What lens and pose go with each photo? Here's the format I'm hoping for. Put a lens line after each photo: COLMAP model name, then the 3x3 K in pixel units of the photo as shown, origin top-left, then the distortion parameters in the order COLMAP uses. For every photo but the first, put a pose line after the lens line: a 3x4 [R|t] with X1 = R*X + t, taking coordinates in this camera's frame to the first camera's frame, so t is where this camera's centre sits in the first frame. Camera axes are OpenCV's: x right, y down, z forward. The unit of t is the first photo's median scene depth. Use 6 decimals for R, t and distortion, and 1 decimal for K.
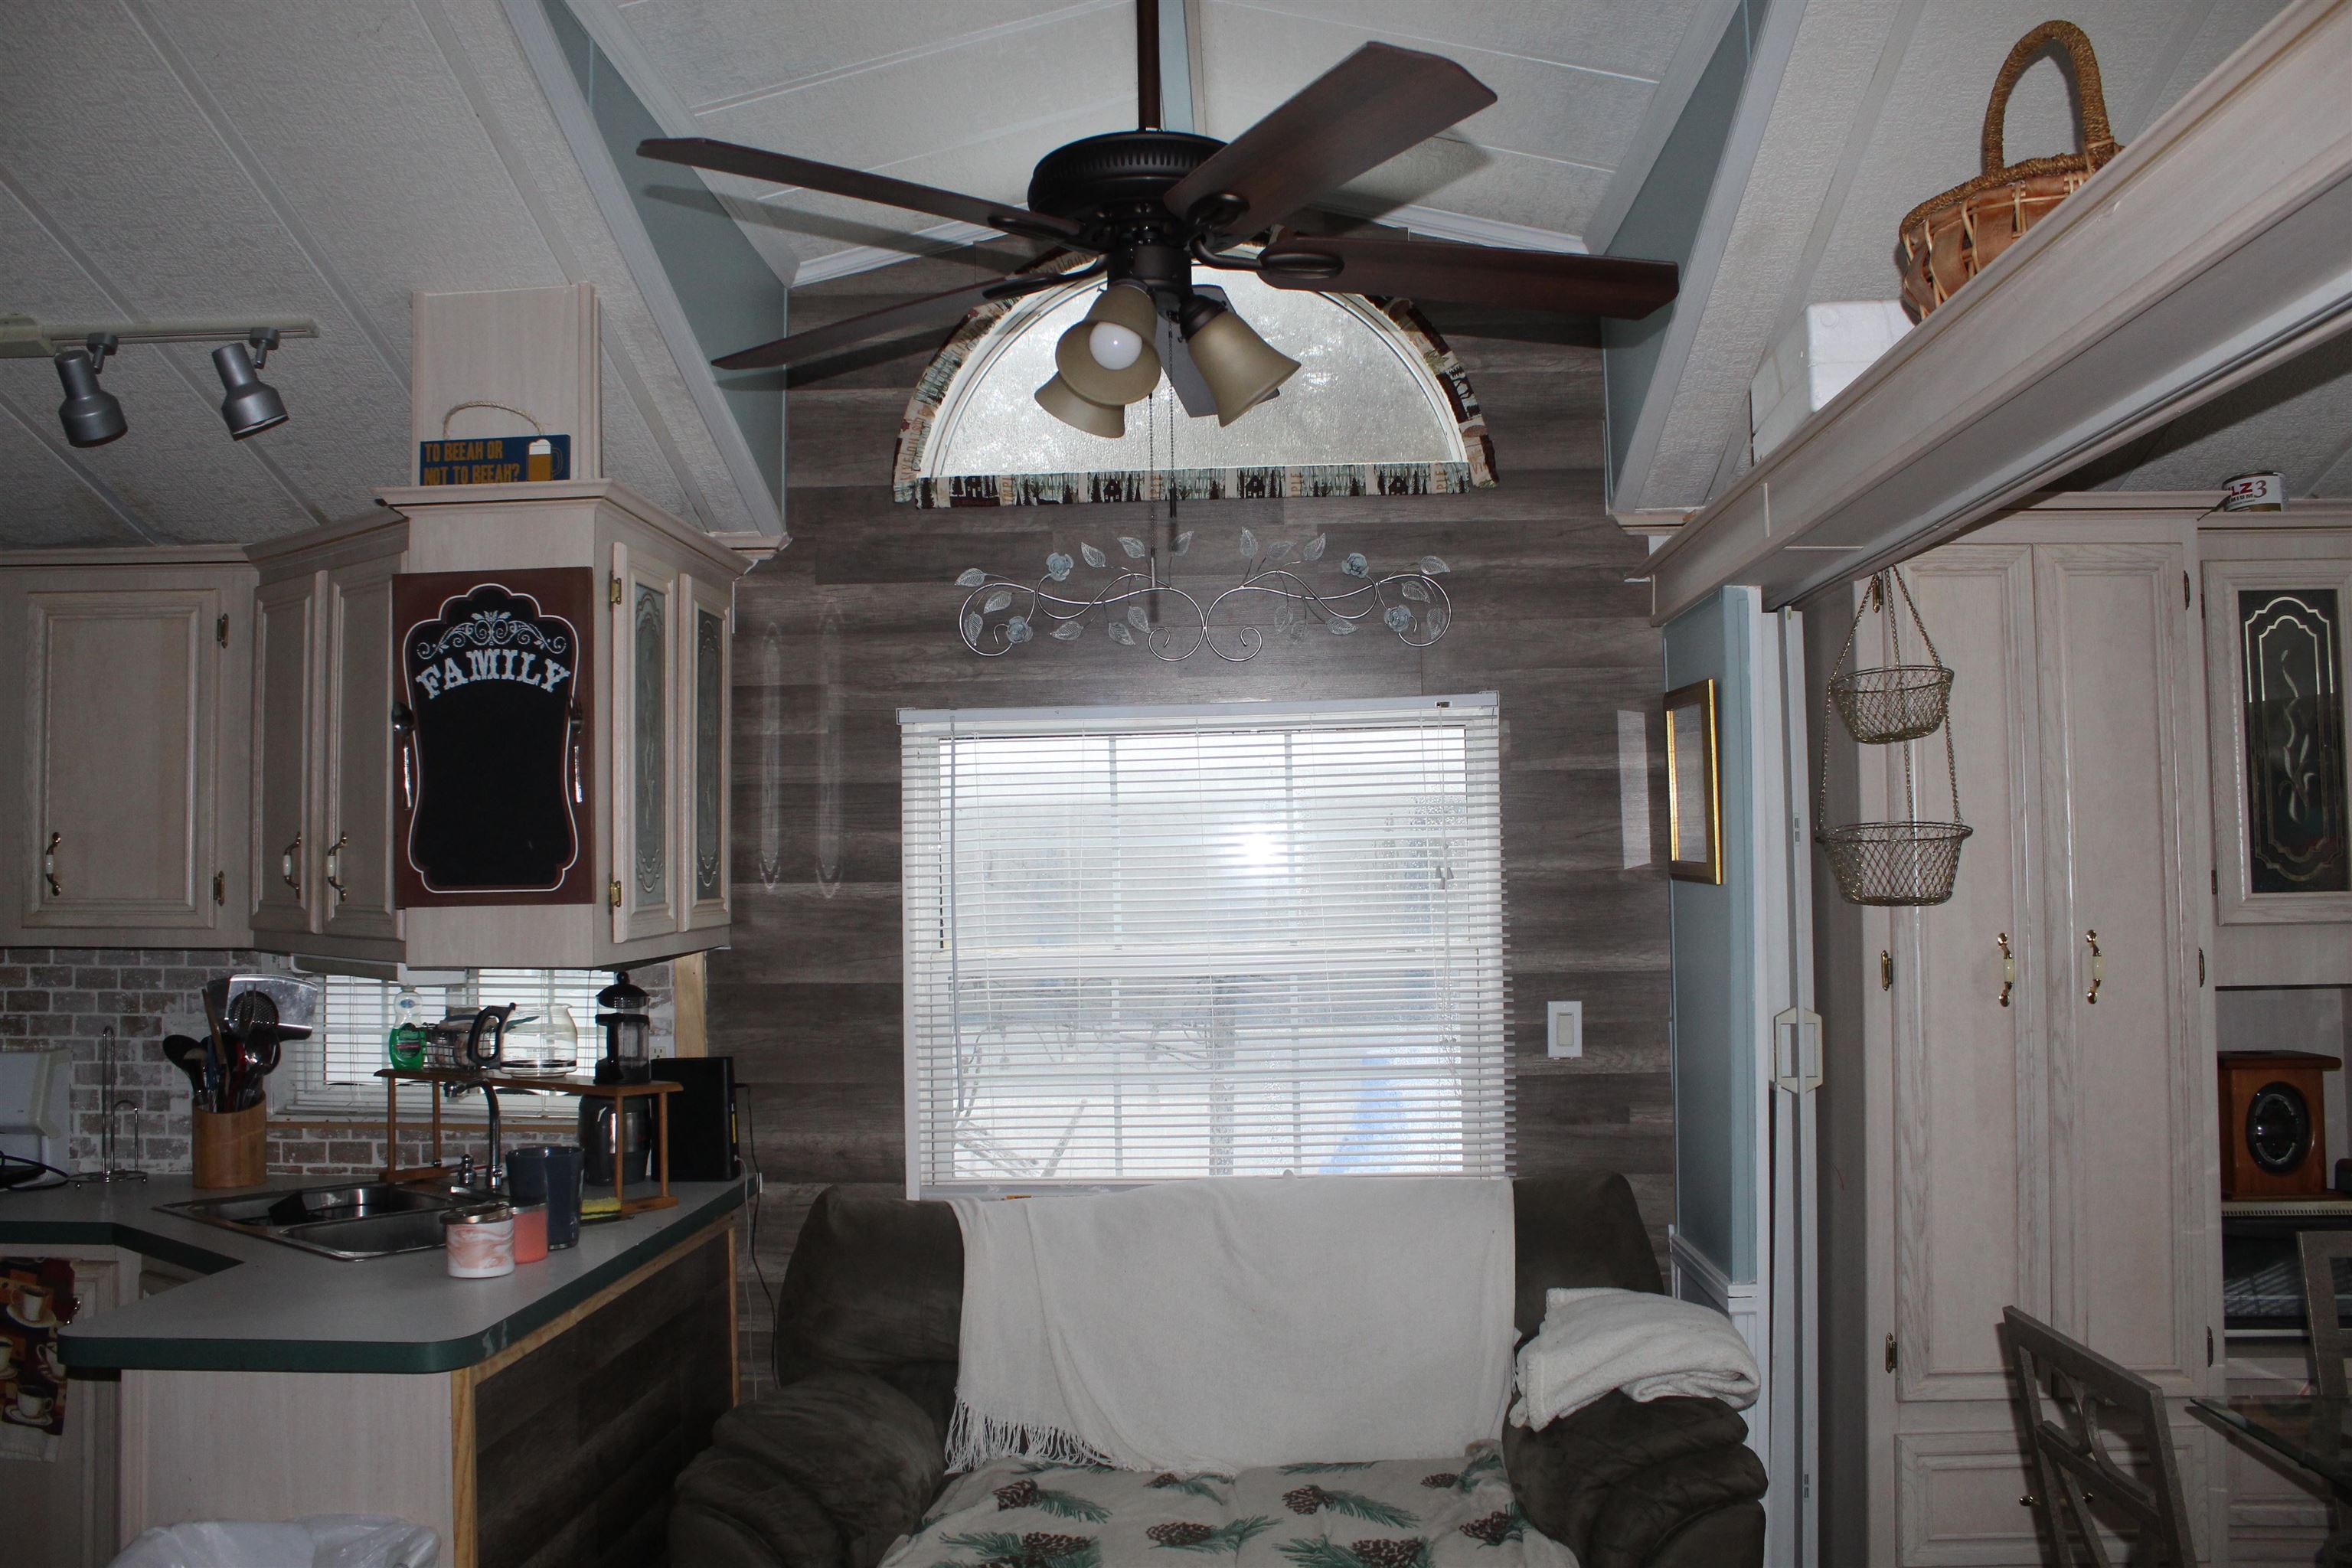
lens RADIAL K [[1951.1, 0, 1170.6], [0, 1951.1, 779.9], [0, 0, 1]] dist [-0.160981, 0.140389]
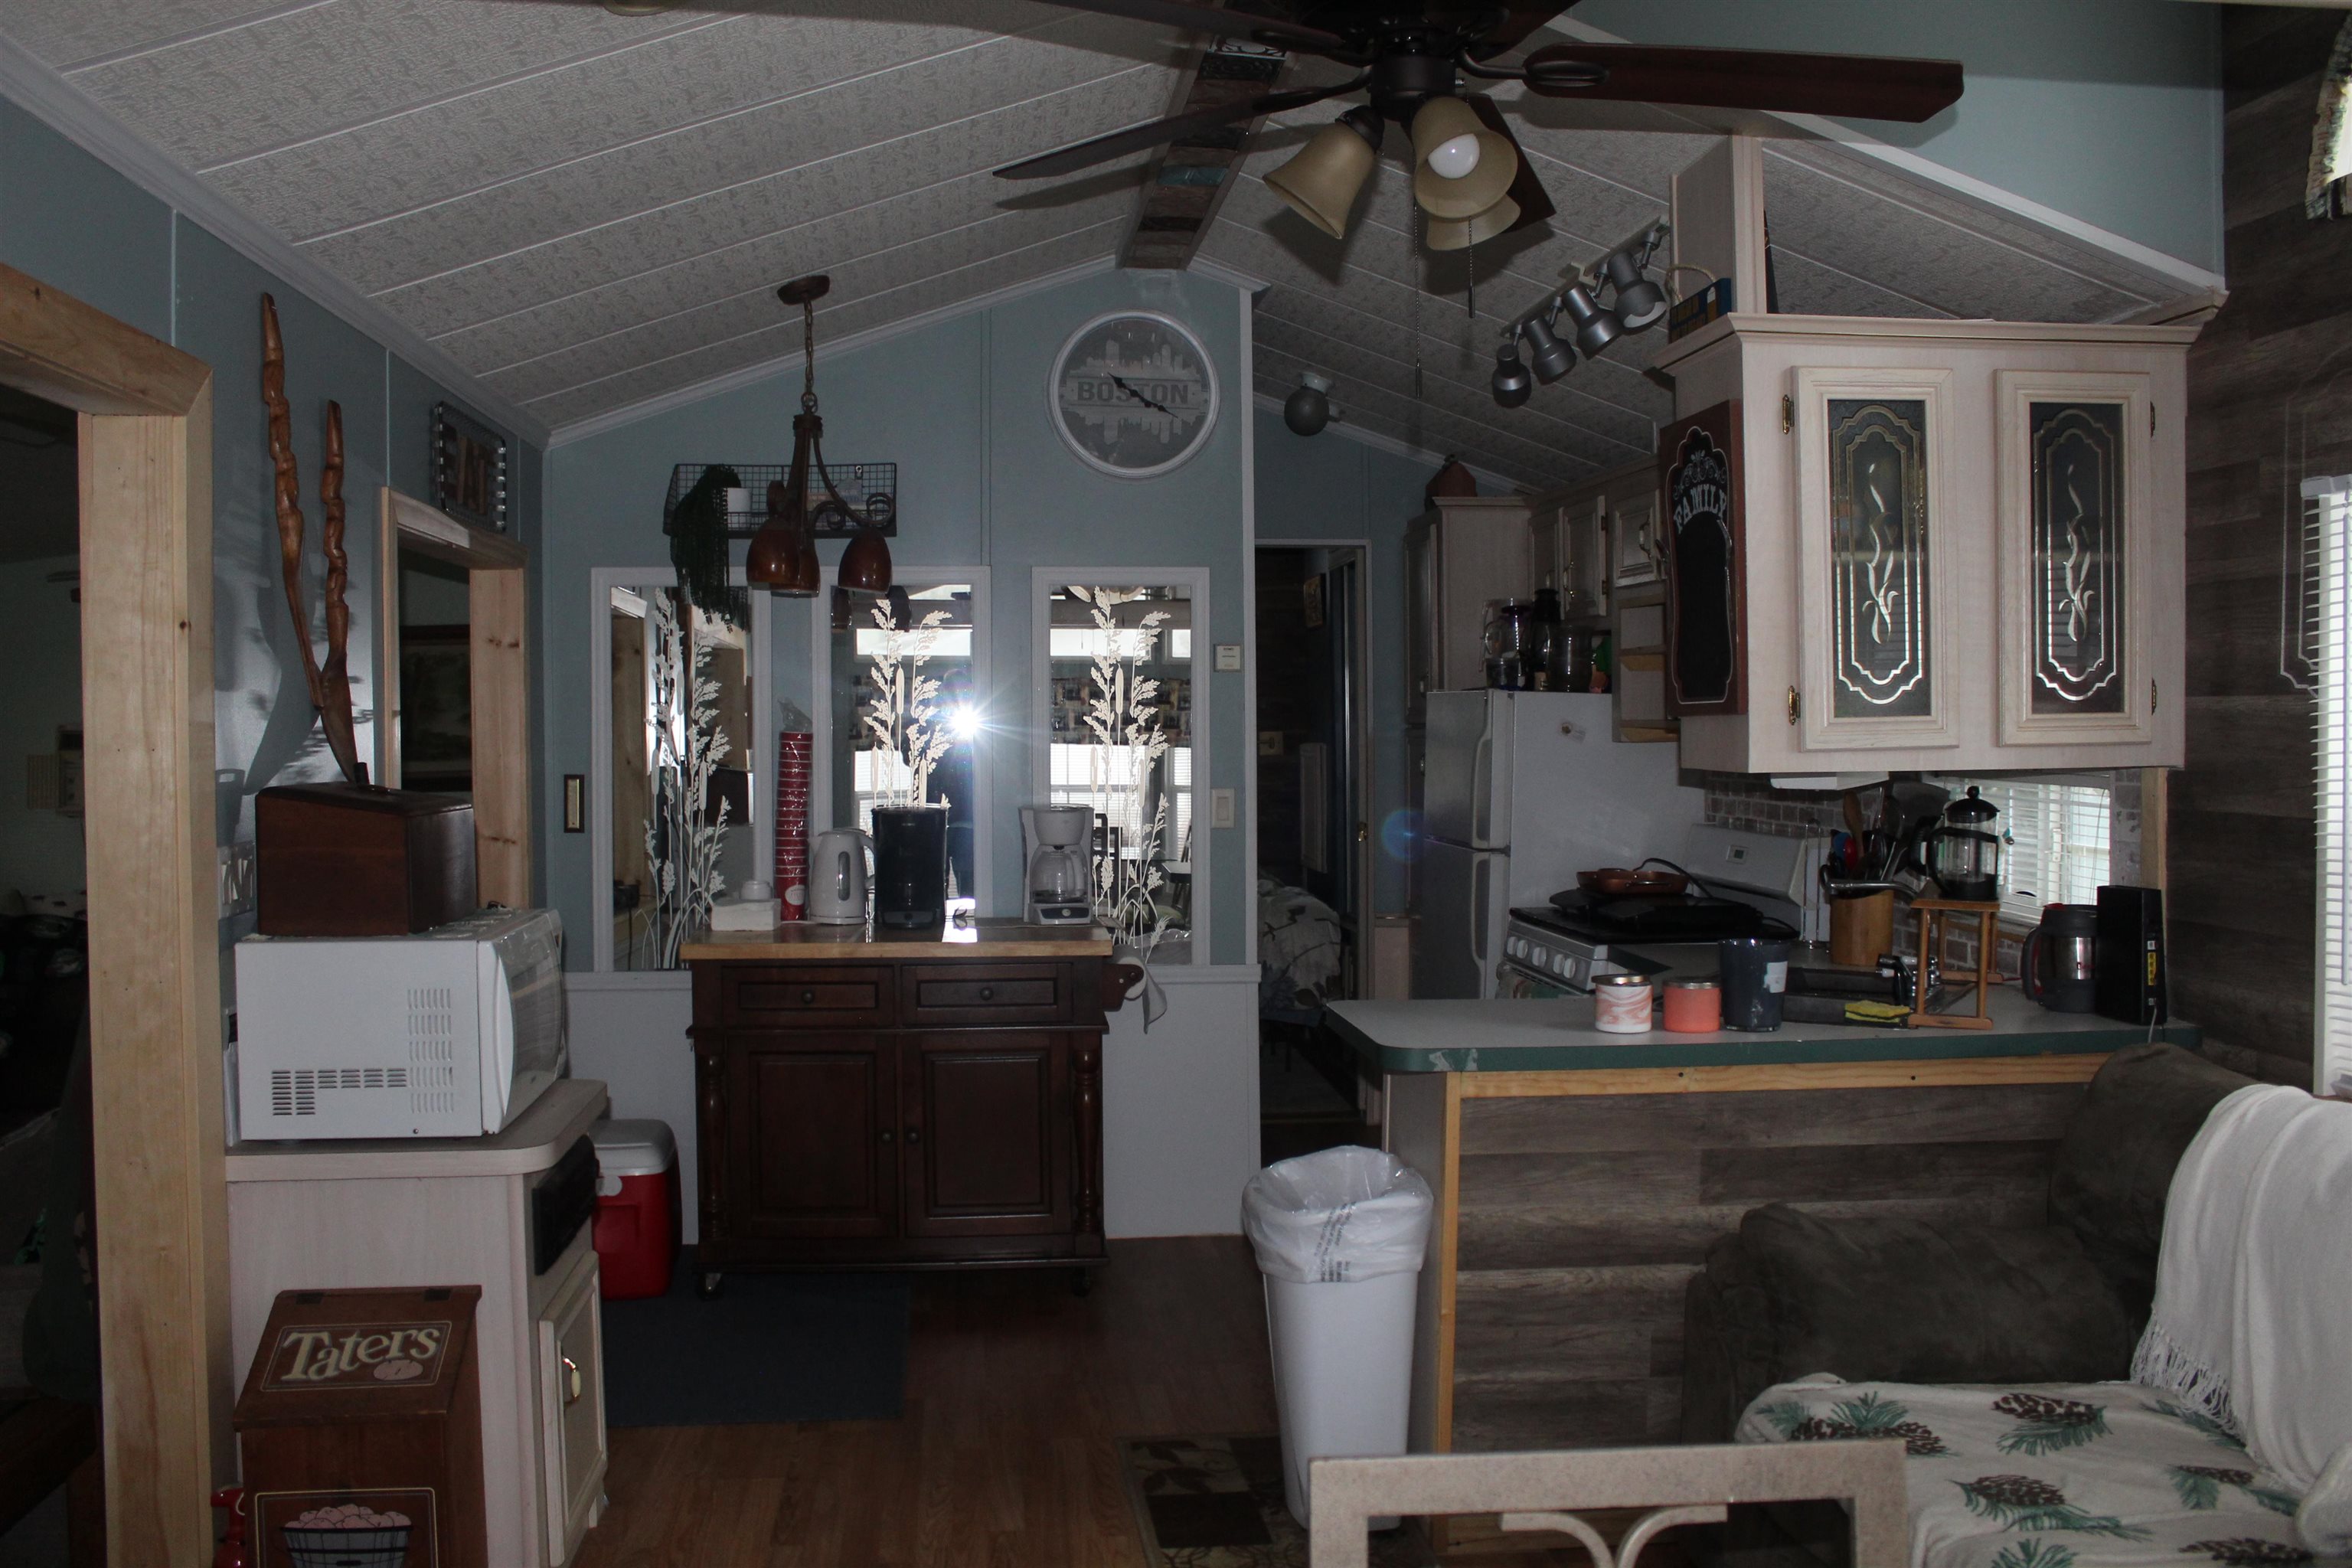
lens RADIAL K [[1951.1, 0, 1163.2], [0, 1951.1, 772.5], [0, 0, 1]] dist [-0.160981, 0.140389]
pose [[0.147964, 0.037784, -0.988271, 0.601013], [0.050320, 0.997688, 0.045677, 0.027215], [0.987712, -0.056488, 0.145720, 0.440725]]
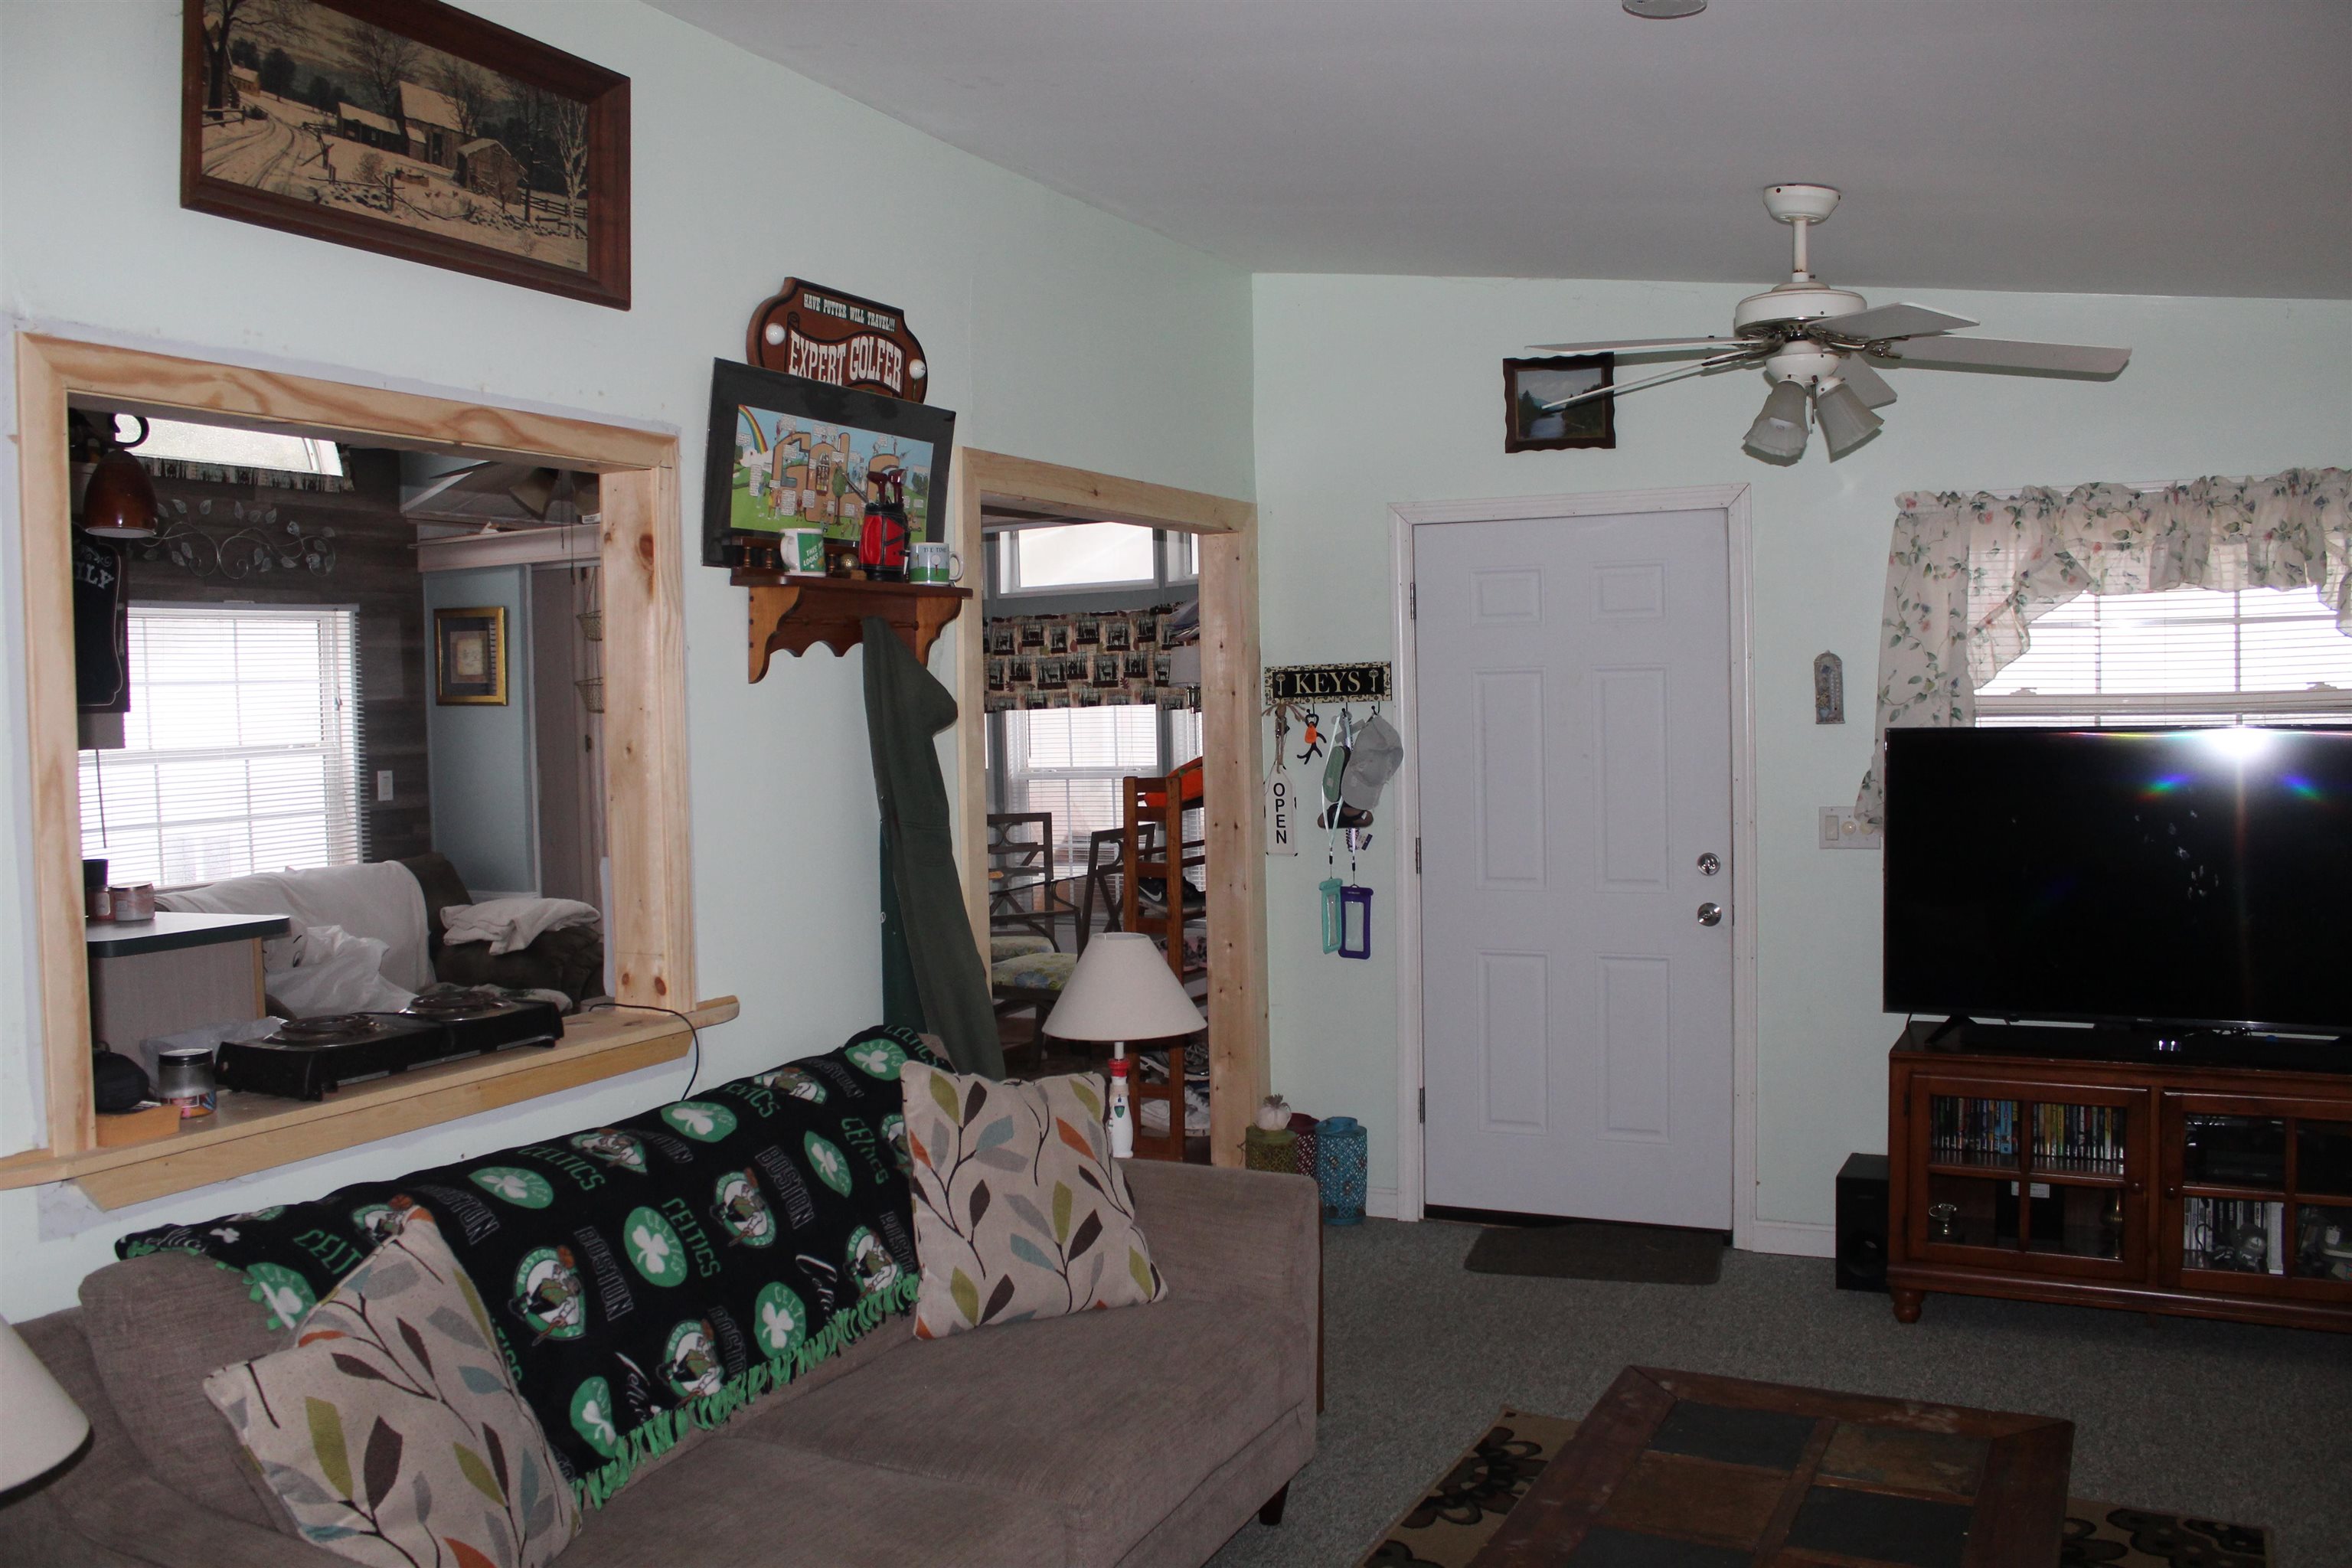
lens RADIAL K [[1951.1, 0, 1183.3], [0, 1951.1, 782.3], [0, 0, 1]] dist [-0.160981, 0.140389]
pose [[0.392518, -0.034560, 0.919095, -1.252314], [-0.025368, 0.998507, 0.048380, 0.017557], [-0.919394, -0.042306, 0.391055, -0.457810]]
